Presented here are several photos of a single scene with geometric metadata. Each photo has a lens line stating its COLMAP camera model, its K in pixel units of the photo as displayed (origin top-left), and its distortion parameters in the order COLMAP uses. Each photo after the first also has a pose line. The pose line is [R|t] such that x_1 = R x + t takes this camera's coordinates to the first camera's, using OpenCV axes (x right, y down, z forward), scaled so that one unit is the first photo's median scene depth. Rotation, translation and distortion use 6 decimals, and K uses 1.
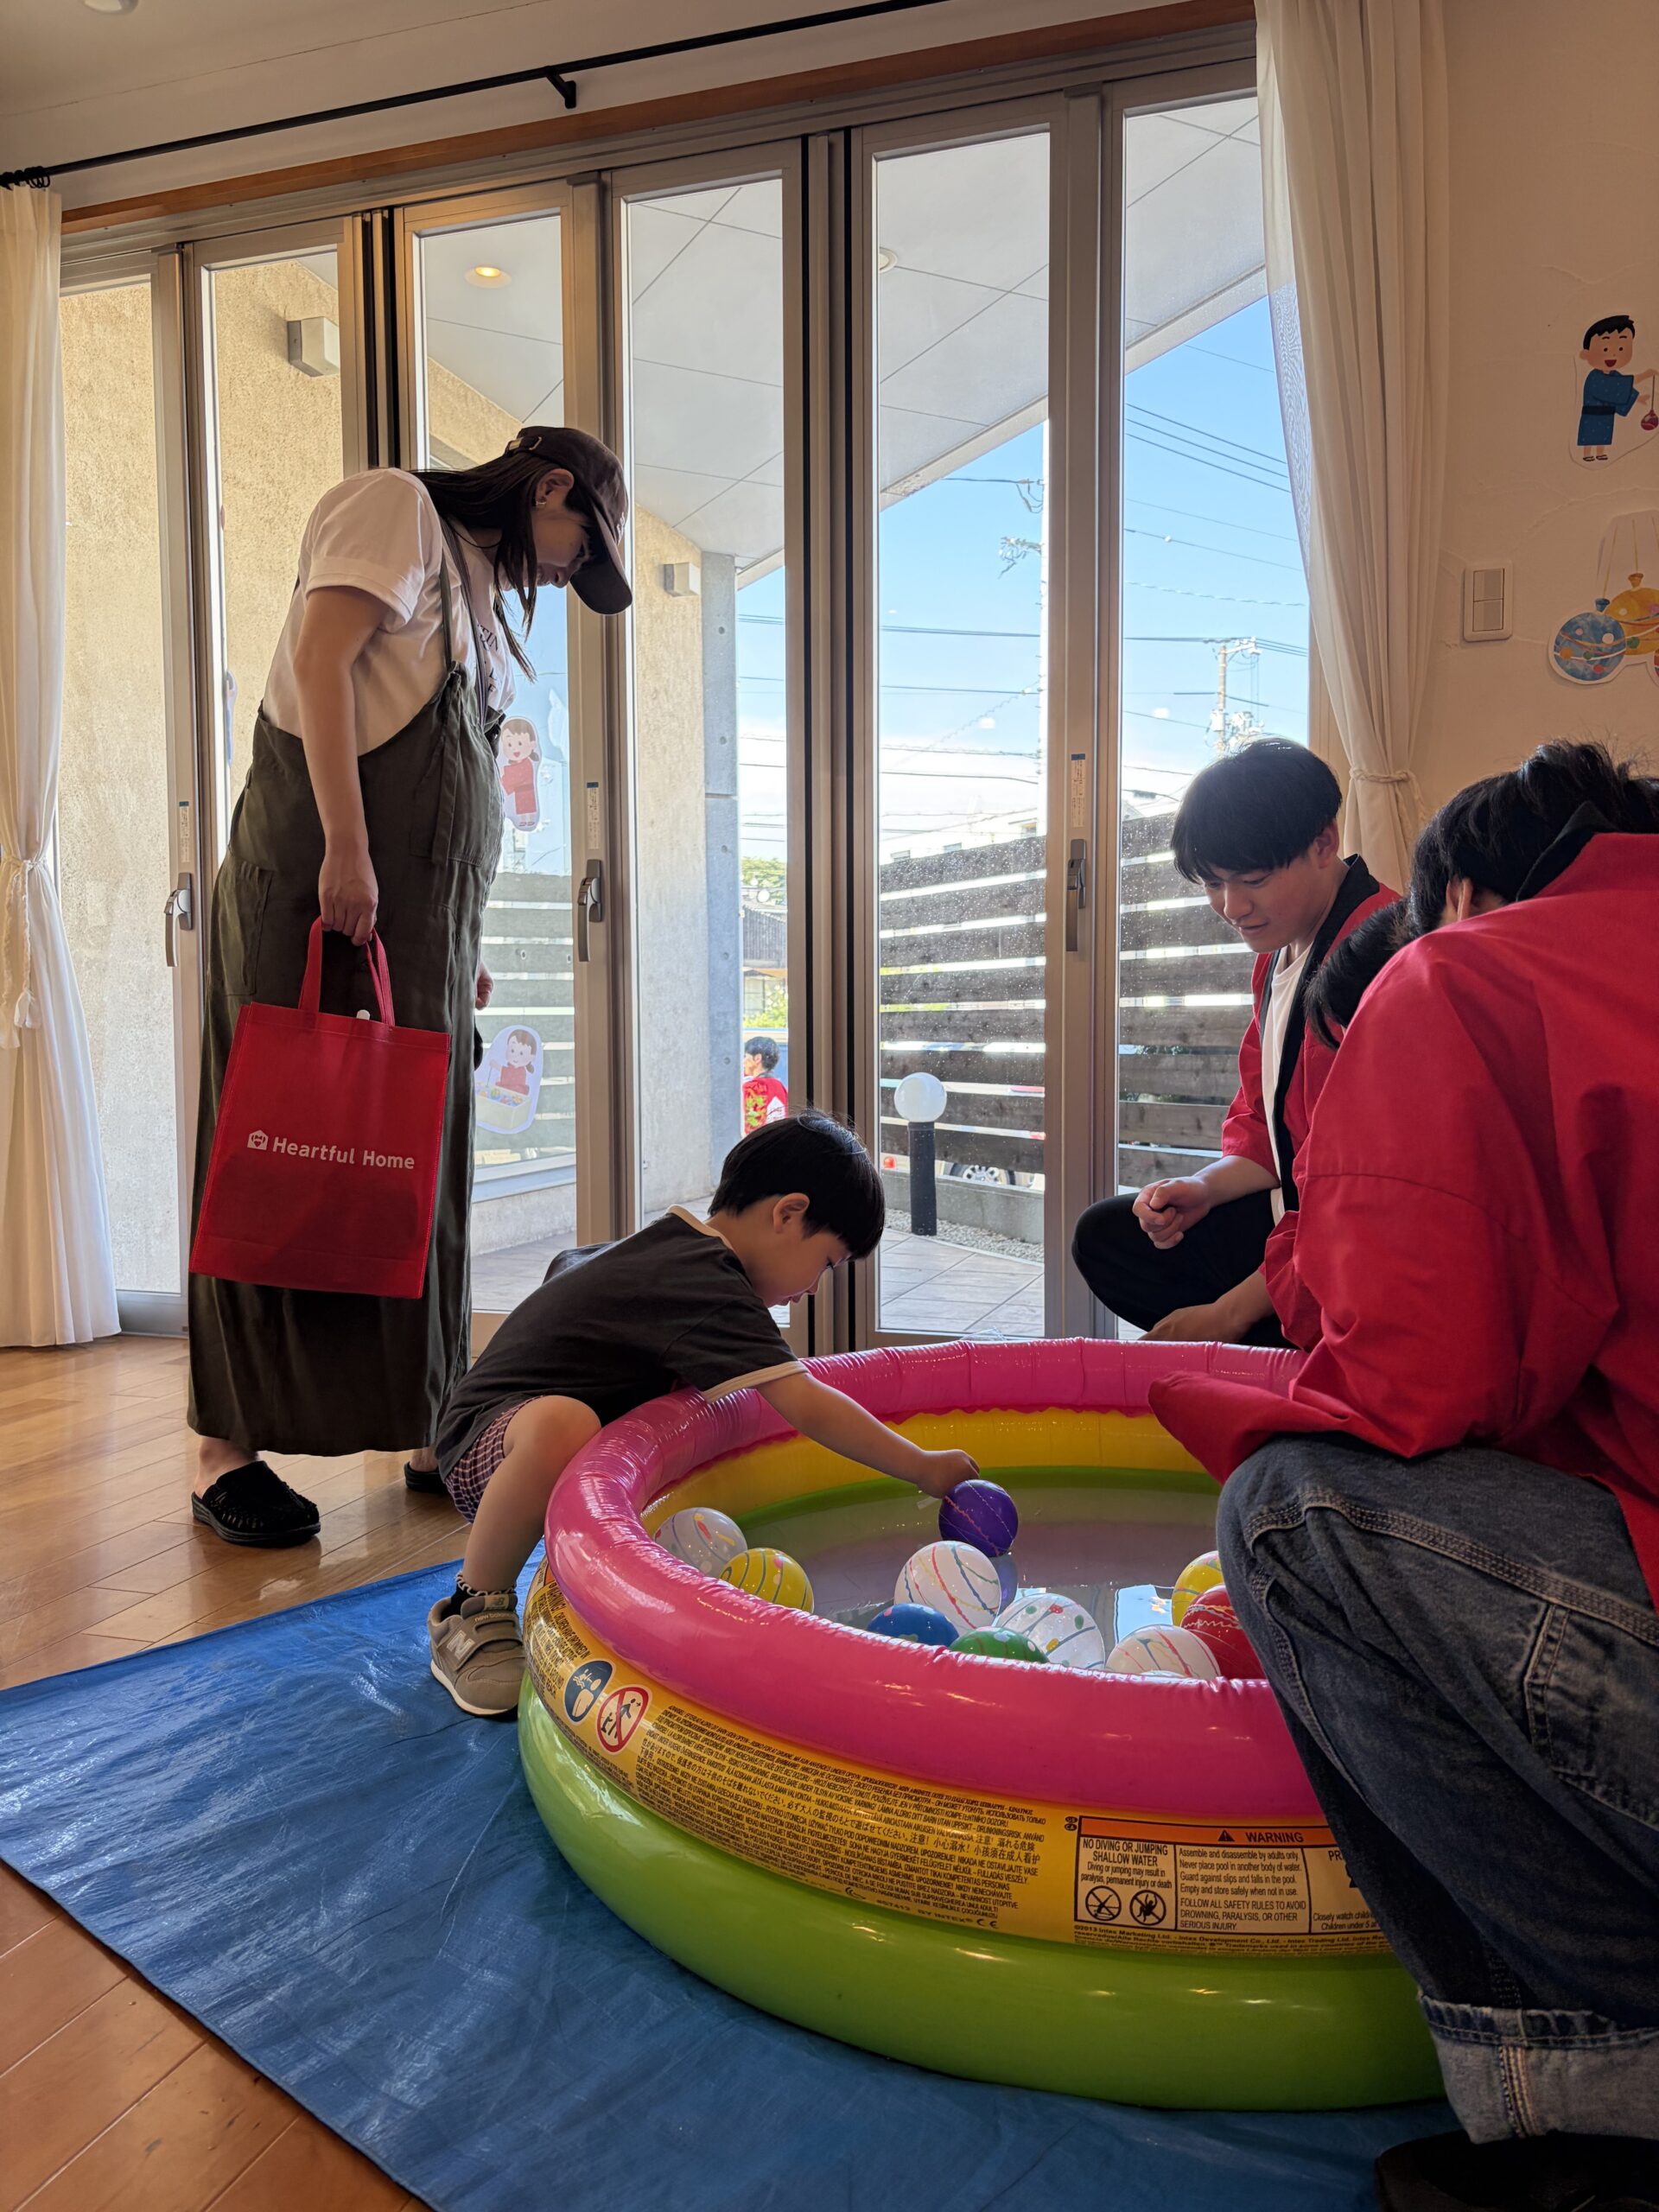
lens RADIAL K [[1693.1, 0, 829.5], [0, 1693.1, 1106.0], [0, 0, 1]] dist [0.014052, -0.002276]
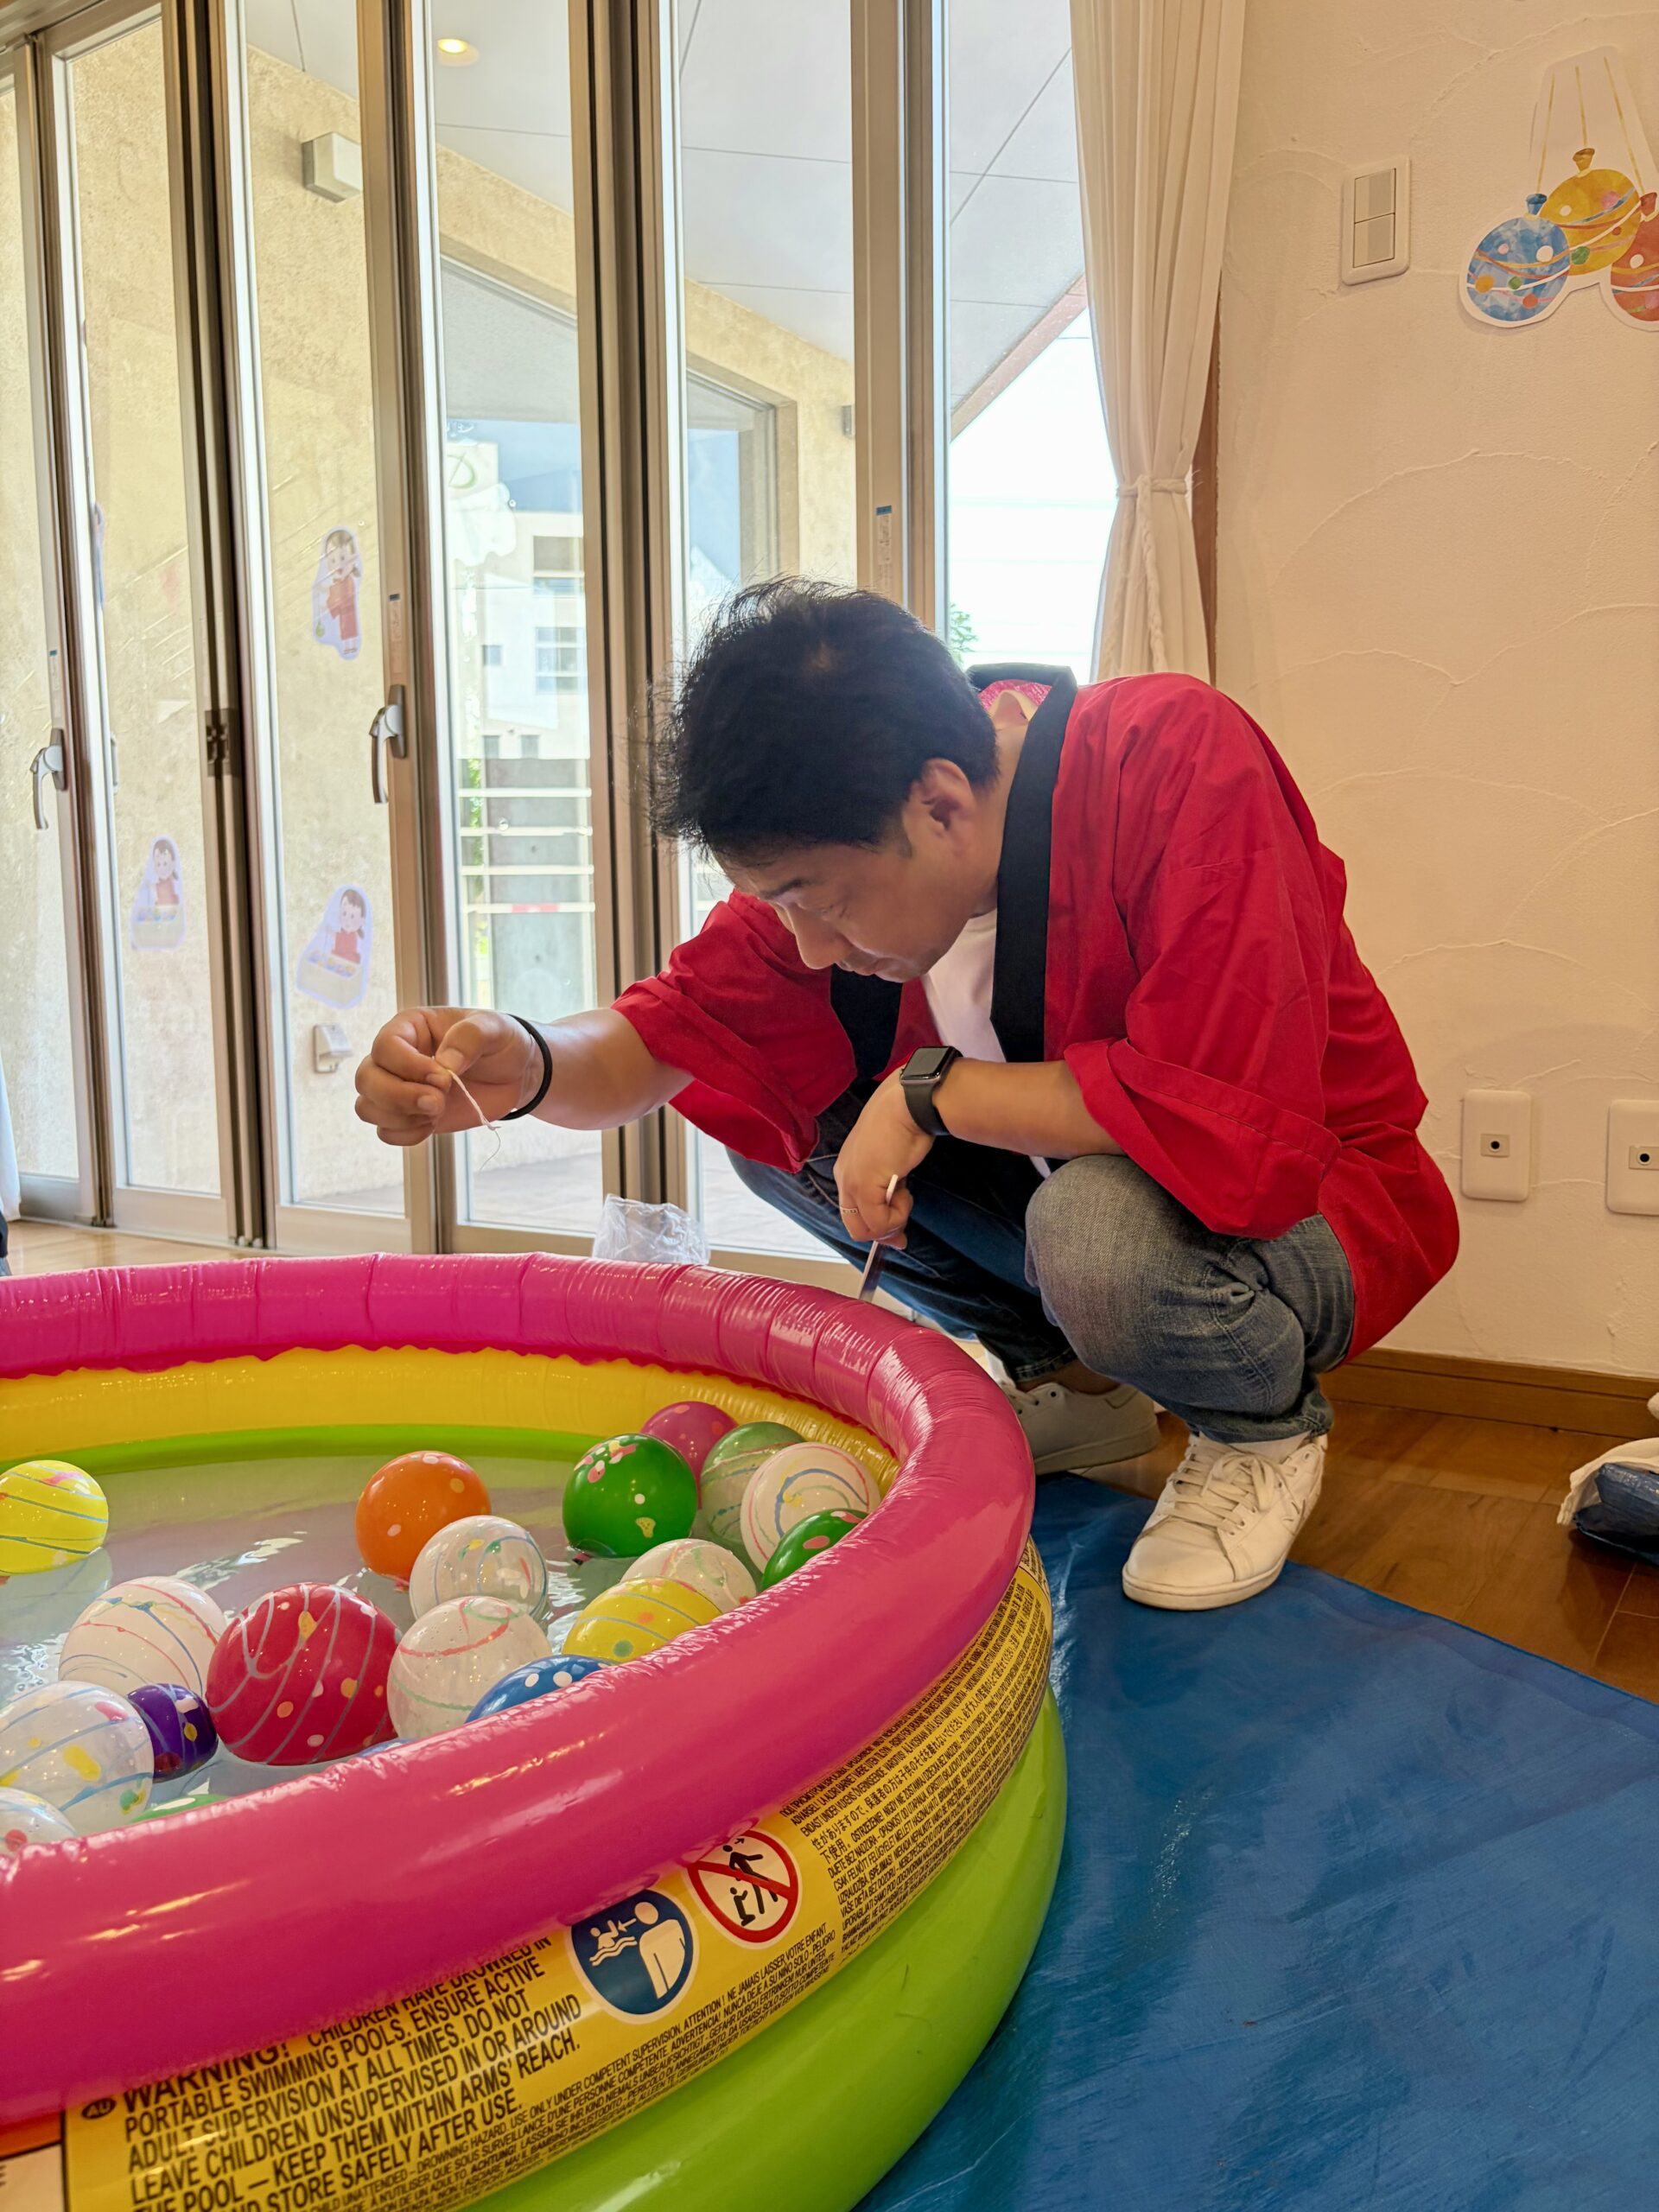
lens RADIAL K [[1690.3, 0, 829.5], [0, 1690.3, 1106.0], [0, 0, 1]] dist [0.057528, -0.076215]
pose [[0.969379, 0.013174, -0.245215, 0.331624], [-0.000620, 0.998688, 0.051203, 0.026429], [0.245568, -0.049483, 0.968116, 0.241263]]
